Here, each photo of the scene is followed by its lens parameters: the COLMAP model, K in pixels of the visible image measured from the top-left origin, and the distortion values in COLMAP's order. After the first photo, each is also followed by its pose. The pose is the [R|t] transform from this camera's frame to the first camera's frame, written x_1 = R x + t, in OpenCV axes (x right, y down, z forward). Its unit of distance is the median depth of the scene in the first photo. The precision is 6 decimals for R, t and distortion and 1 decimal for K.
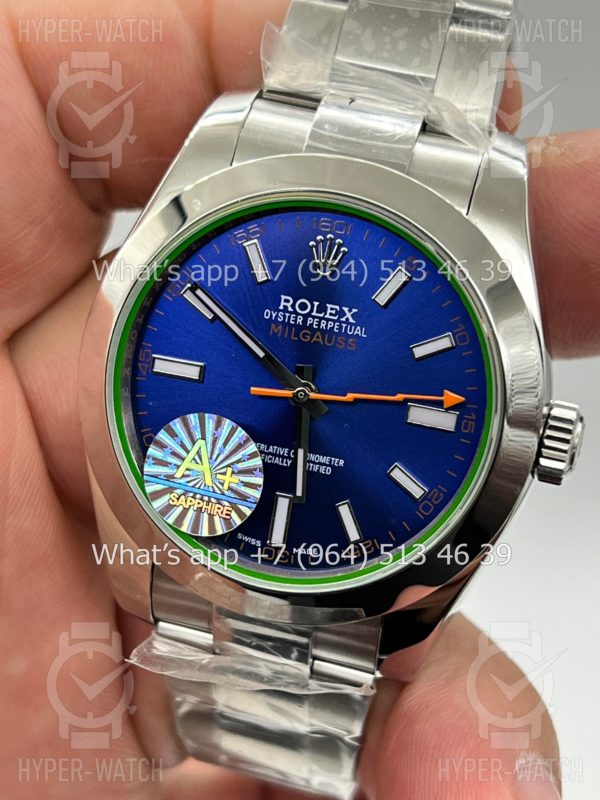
lens RADIAL K [[1807.9, 0, 298.8], [0, 1807.9, 401.4], [0, 0, 1]] dist [0.300546, 0.000000]
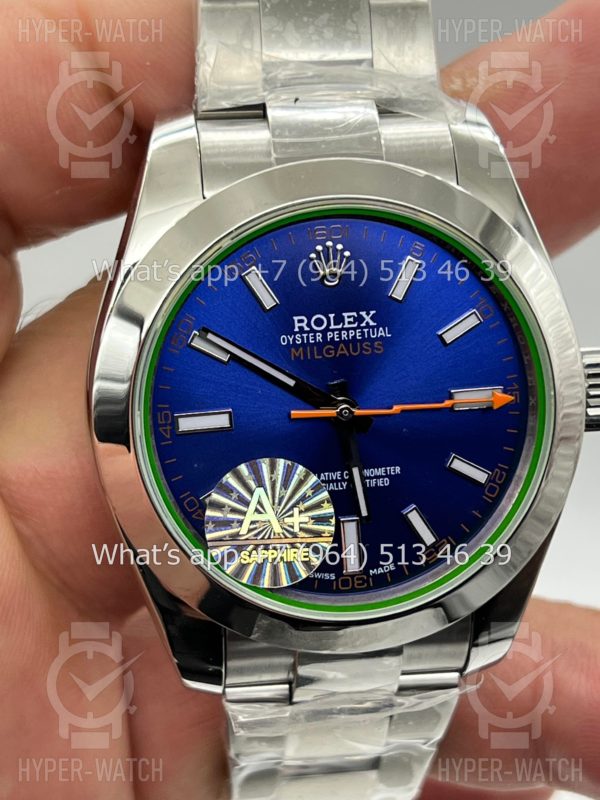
lens RADIAL K [[1807.9, 0, 299.7], [0, 1807.9, 399.5], [0, 0, 1]] dist [0.300546, 0.000000]
pose [[0.924366, -0.268034, 0.271485, -0.274730], [0.263455, 0.963165, 0.053896, -0.067264], [-0.275931, 0.021704, 0.960932, 0.094165]]
